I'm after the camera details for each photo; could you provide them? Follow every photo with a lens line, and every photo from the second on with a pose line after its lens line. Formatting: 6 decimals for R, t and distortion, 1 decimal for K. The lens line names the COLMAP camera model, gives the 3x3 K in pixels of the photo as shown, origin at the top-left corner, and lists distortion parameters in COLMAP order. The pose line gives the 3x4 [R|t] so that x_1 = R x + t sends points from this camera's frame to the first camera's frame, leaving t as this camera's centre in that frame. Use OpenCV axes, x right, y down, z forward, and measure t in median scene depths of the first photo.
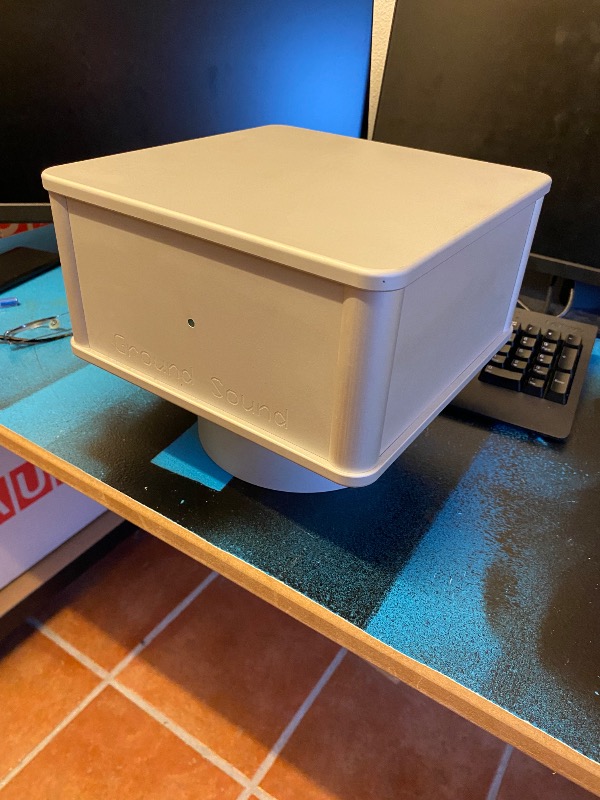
lens RADIAL K [[601.7, 0, 300.0], [0, 601.7, 400.0], [0, 0, 1]] dist [0.058175, -0.000506]
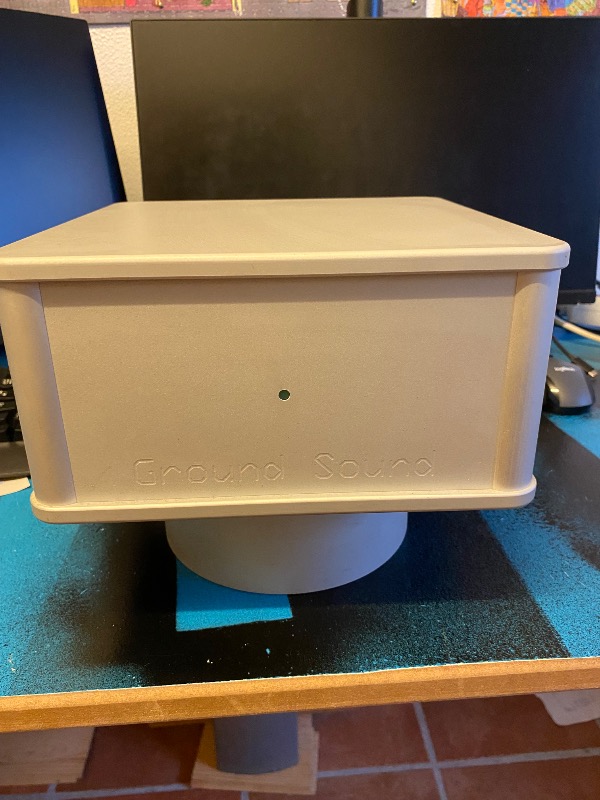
lens RADIAL K [[610.5, 0, 300.0], [0, 610.5, 400.0], [0, 0, 1]] dist [0.001038, -0.000254]
pose [[0.792393, -0.286803, 0.538384, -0.501480], [0.379533, 0.922746, -0.067038, -0.052553], [-0.477566, 0.257455, 0.840029, 0.286814]]
